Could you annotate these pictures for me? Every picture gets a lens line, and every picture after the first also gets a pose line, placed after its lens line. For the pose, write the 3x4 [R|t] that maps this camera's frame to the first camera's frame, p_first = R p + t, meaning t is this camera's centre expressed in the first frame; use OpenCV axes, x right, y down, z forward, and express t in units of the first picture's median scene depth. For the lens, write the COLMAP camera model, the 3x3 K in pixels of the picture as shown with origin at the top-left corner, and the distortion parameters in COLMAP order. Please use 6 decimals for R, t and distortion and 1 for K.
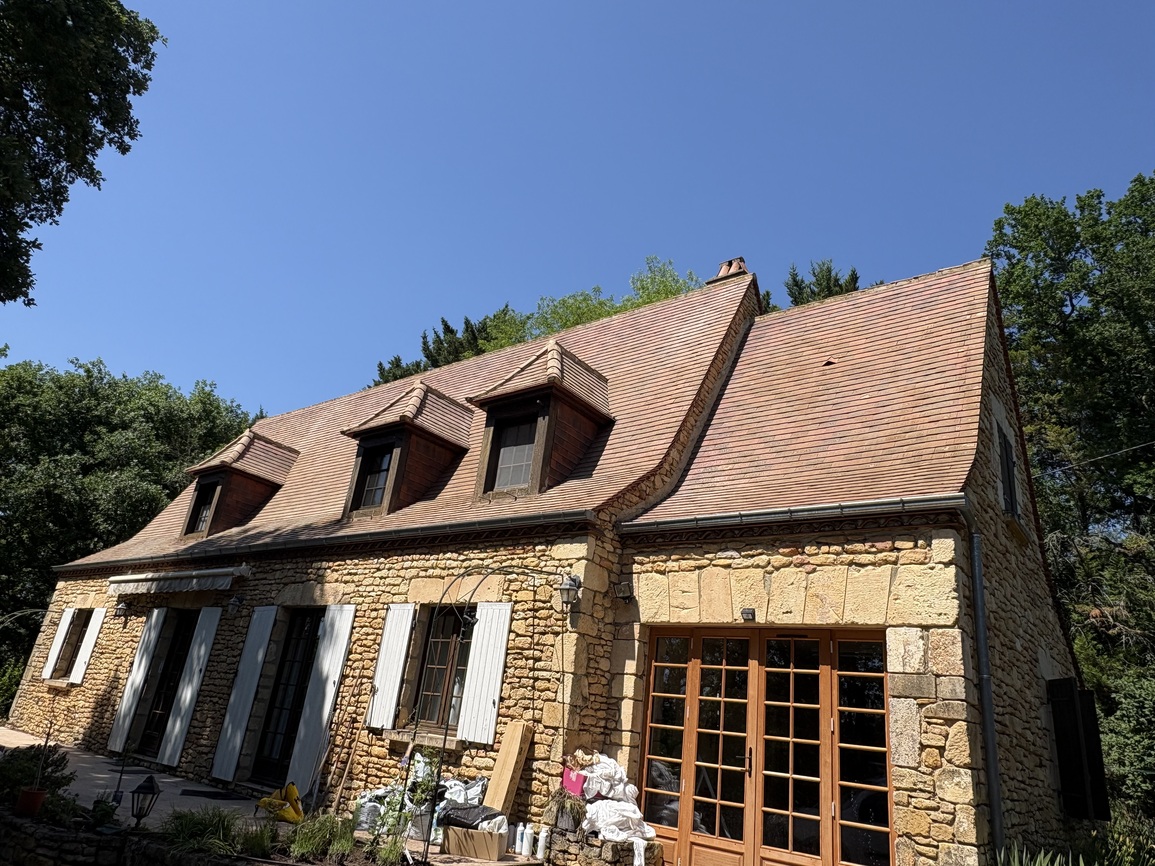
lens RADIAL K [[754.8, 0, 577.5], [0, 754.8, 433.0], [0, 0, 1]] dist [0.004915, 0.000128]
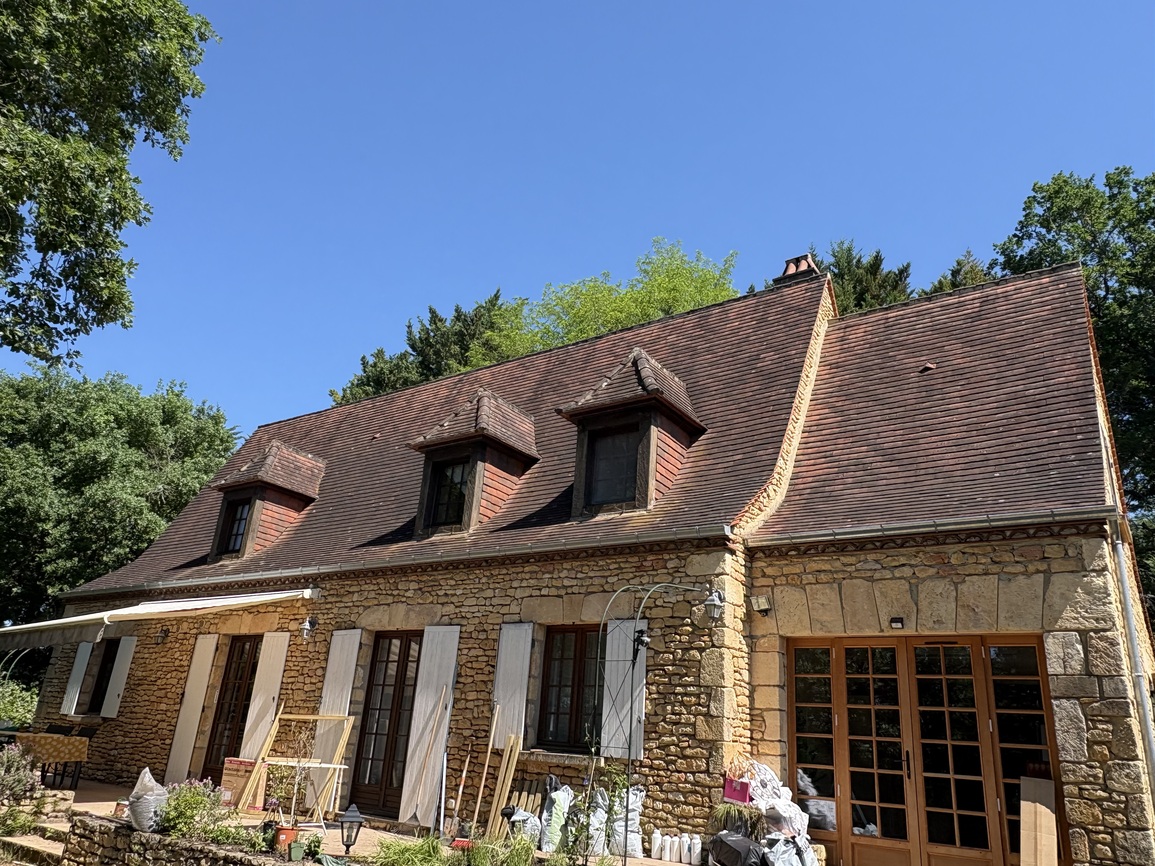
lens RADIAL K [[835.3, 0, 577.5], [0, 835.3, 433.0], [0, 0, 1]] dist [-0.004176, 0.004586]
pose [[0.998189, -0.024244, 0.055060, -0.202915], [0.023294, 0.999570, 0.017826, -0.039525], [-0.055469, -0.016511, 0.998324, -0.084799]]
